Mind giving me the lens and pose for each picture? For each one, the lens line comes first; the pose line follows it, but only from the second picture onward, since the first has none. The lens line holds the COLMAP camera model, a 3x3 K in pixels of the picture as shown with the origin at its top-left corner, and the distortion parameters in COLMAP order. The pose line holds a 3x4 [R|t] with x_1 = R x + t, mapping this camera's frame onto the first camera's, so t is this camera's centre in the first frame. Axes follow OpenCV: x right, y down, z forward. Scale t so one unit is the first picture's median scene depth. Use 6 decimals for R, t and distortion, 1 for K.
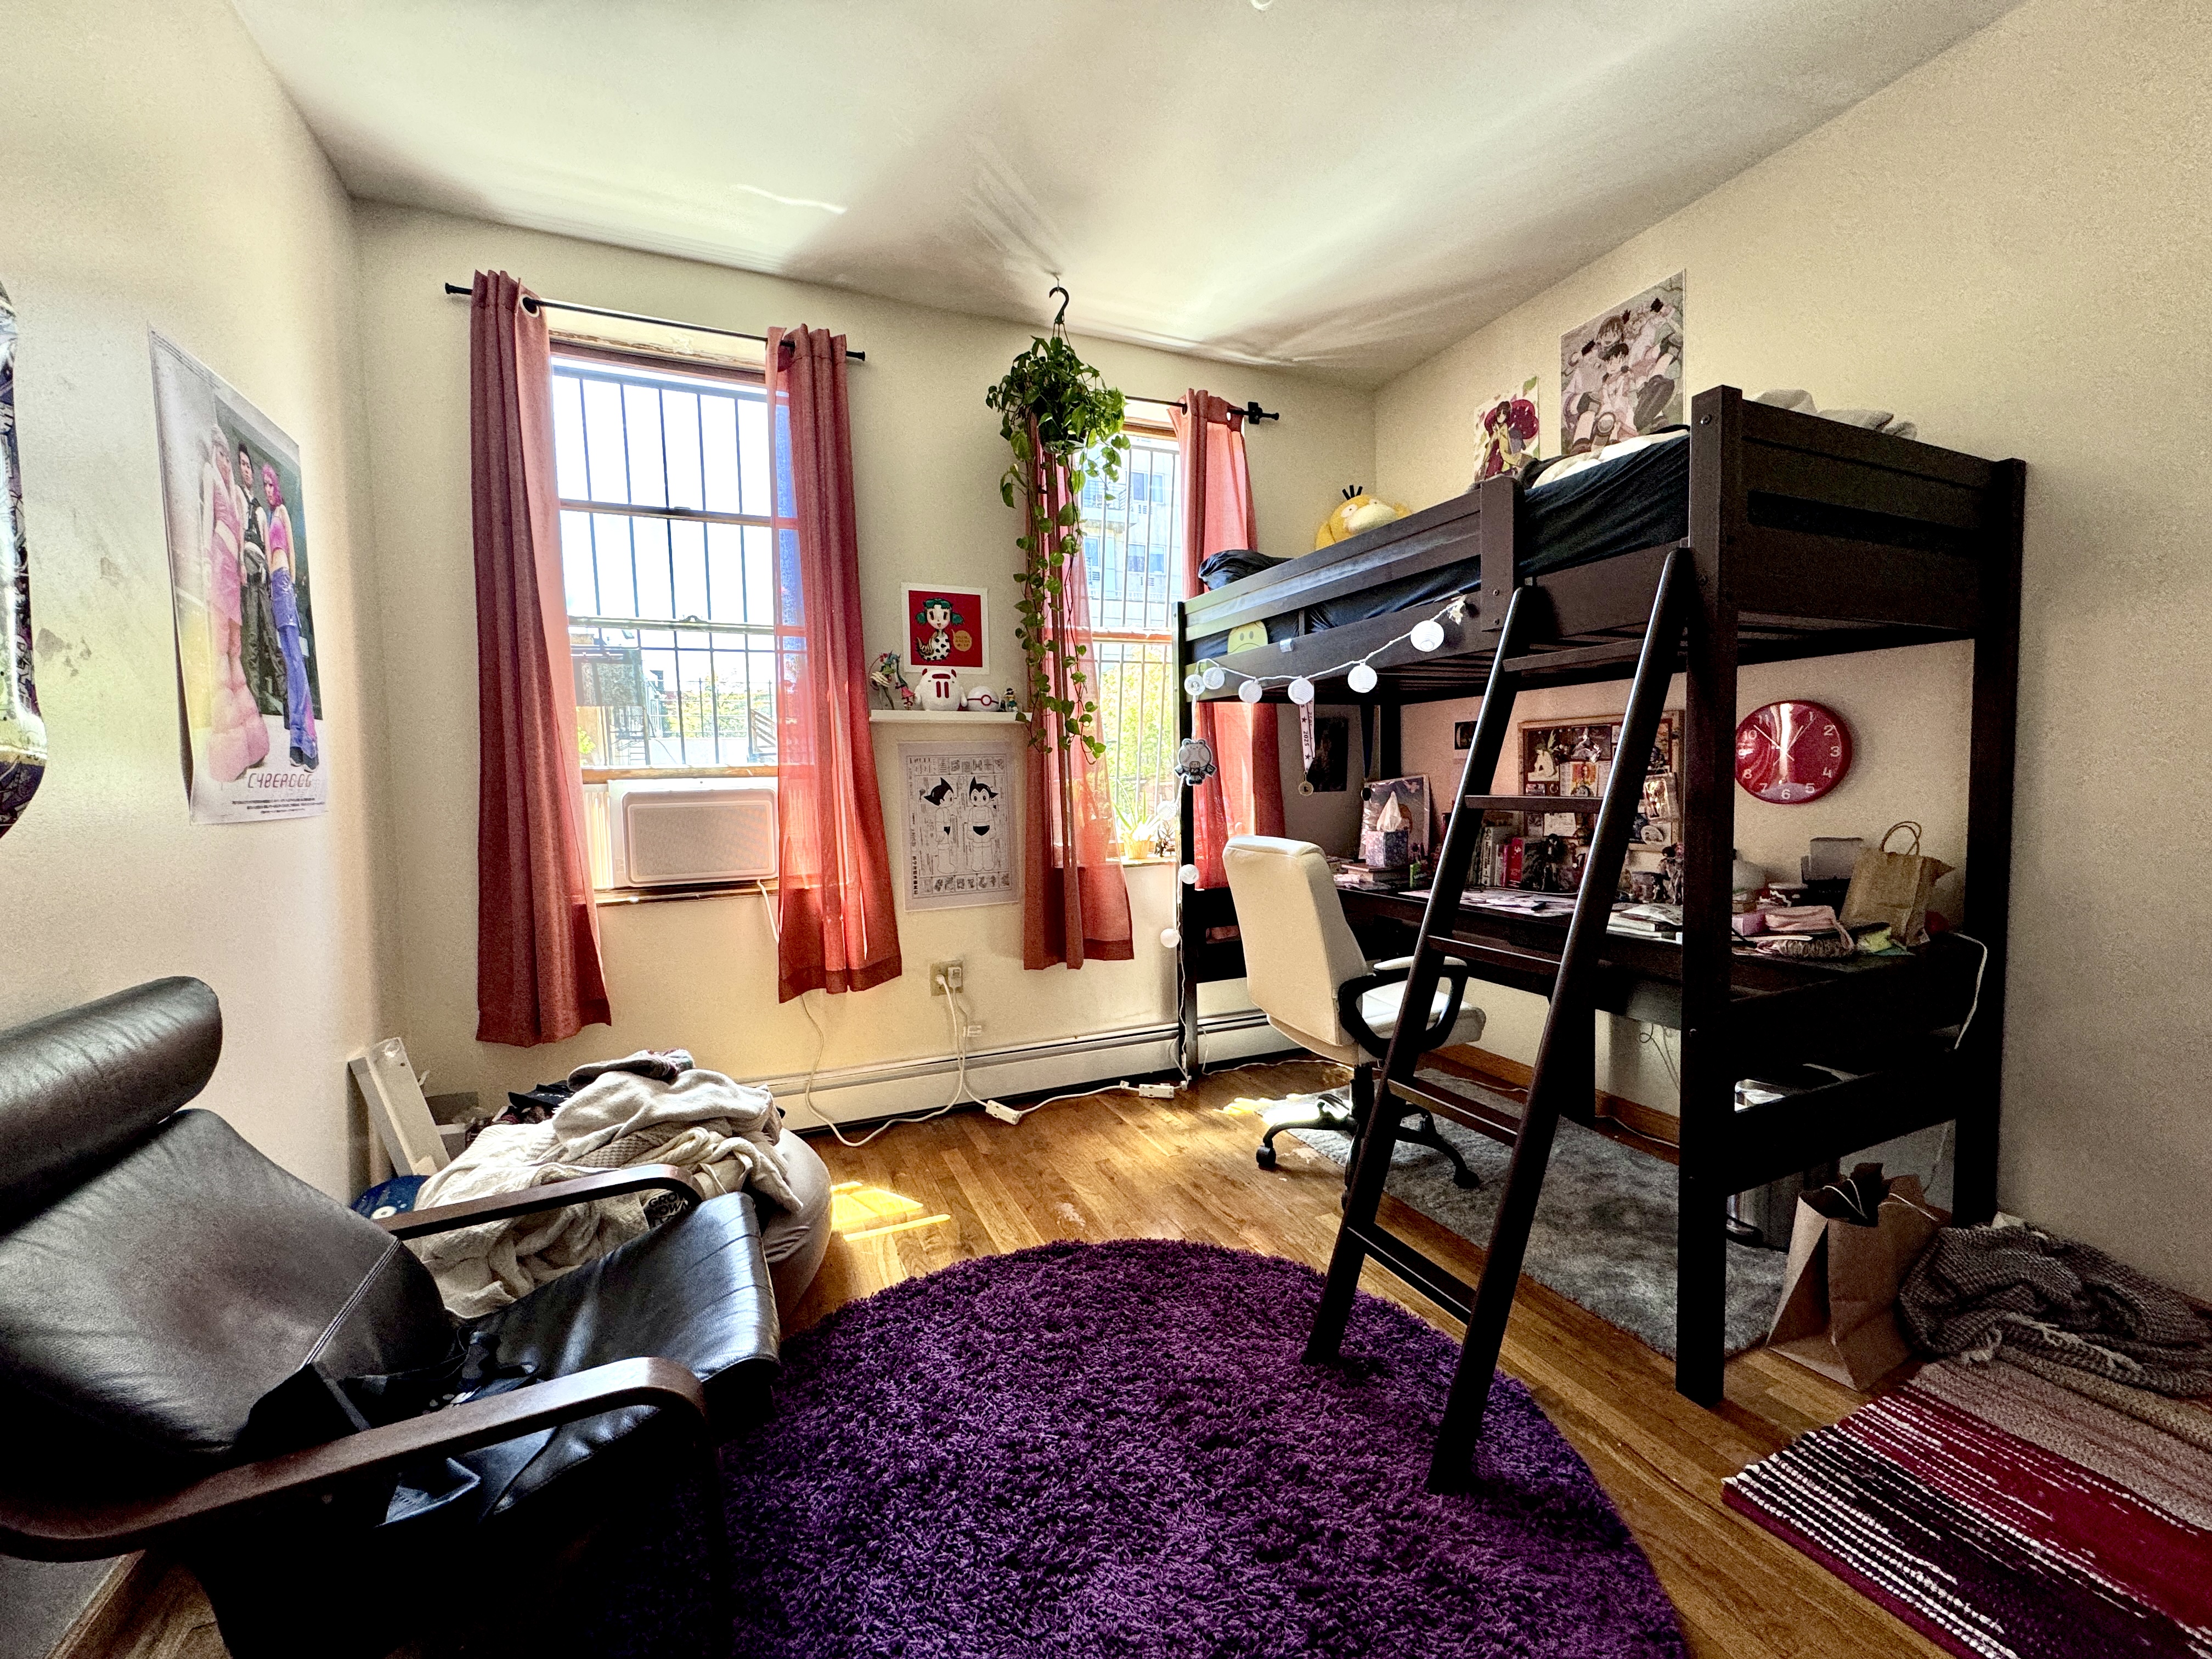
lens RADIAL K [[887.3, 0, 1104.7], [0, 887.3, 826.5], [0, 0, 1]] dist [-0.000101, -0.000163]
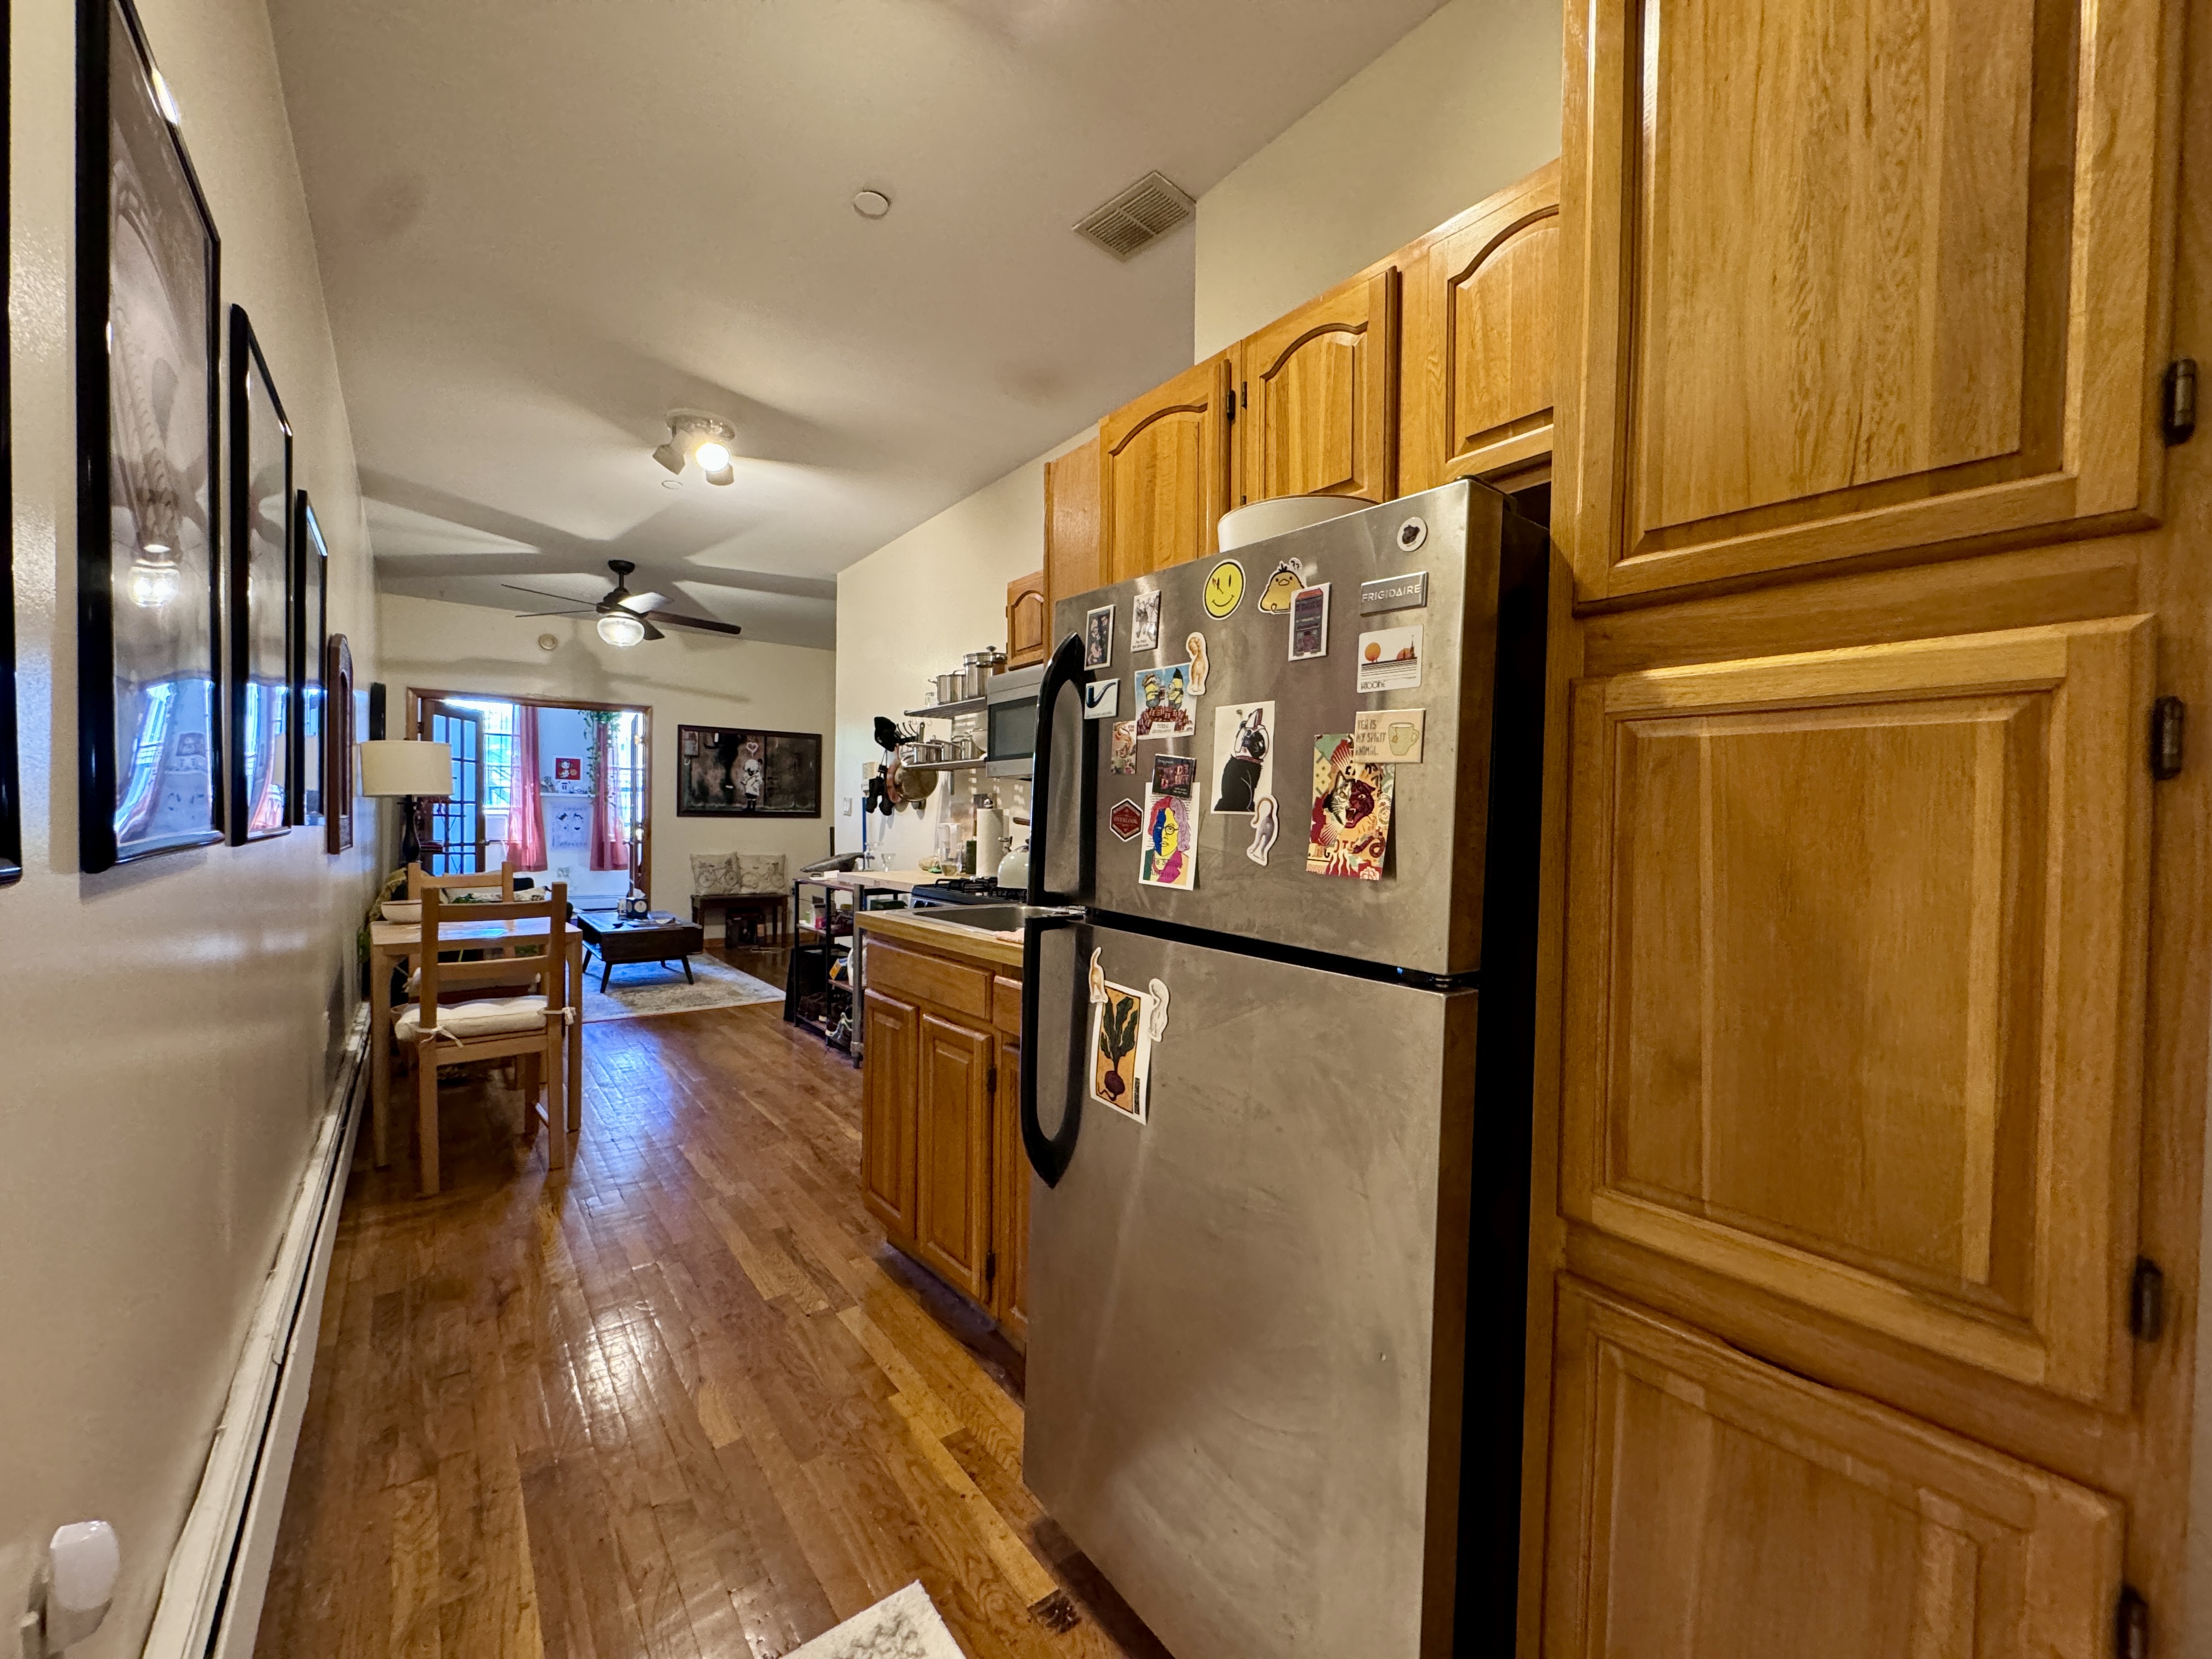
lens RADIAL K [[887.3, 0, 1106.5], [0, 887.3, 826.6], [0, 0, 1]] dist [-0.000101, -0.000163]
pose [[0.971426, 0.041048, 0.233767, 1.039709], [-0.031634, 0.998536, -0.043884, 0.082335], [-0.235226, 0.035235, 0.971302, -2.778294]]
